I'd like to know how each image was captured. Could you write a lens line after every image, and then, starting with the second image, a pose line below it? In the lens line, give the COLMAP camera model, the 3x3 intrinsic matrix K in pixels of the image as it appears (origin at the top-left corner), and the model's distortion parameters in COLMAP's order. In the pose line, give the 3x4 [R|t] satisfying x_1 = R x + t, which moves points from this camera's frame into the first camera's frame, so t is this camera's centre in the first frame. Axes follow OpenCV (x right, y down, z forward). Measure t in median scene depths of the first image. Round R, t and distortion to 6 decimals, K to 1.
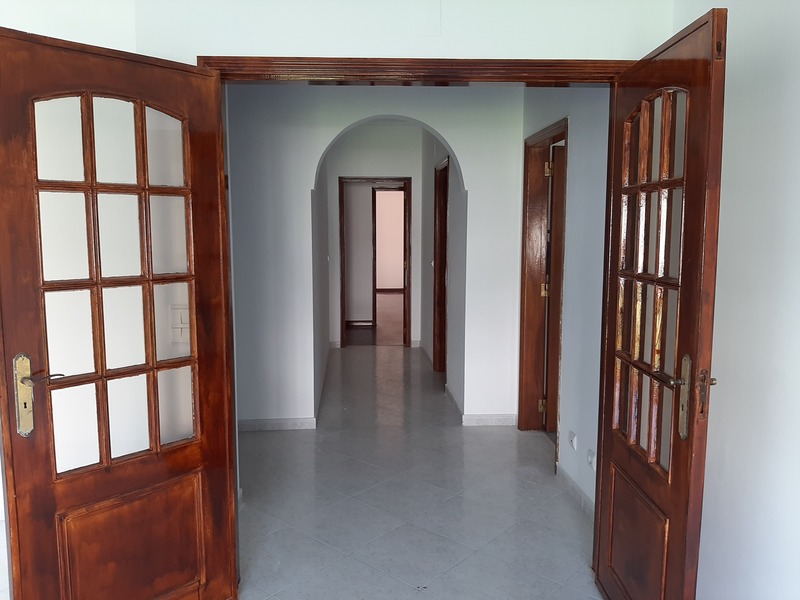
lens RADIAL K [[631.8, 0, 398.5], [0, 631.8, 301.2], [0, 0, 1]] dist [0.027887, -0.064111]
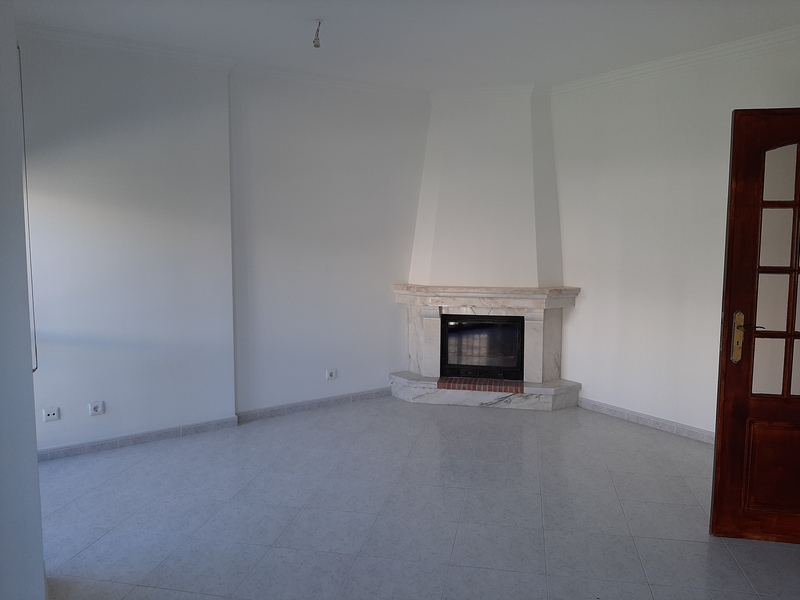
lens RADIAL K [[631.8, 0, 397.9], [0, 631.8, 300.1], [0, 0, 1]] dist [0.027887, -0.064111]
pose [[0.529831, 0.087854, -0.843540, 0.275060], [-0.099107, 0.994219, 0.041297, 0.071156], [0.842292, 0.061721, 0.535476, -0.547552]]
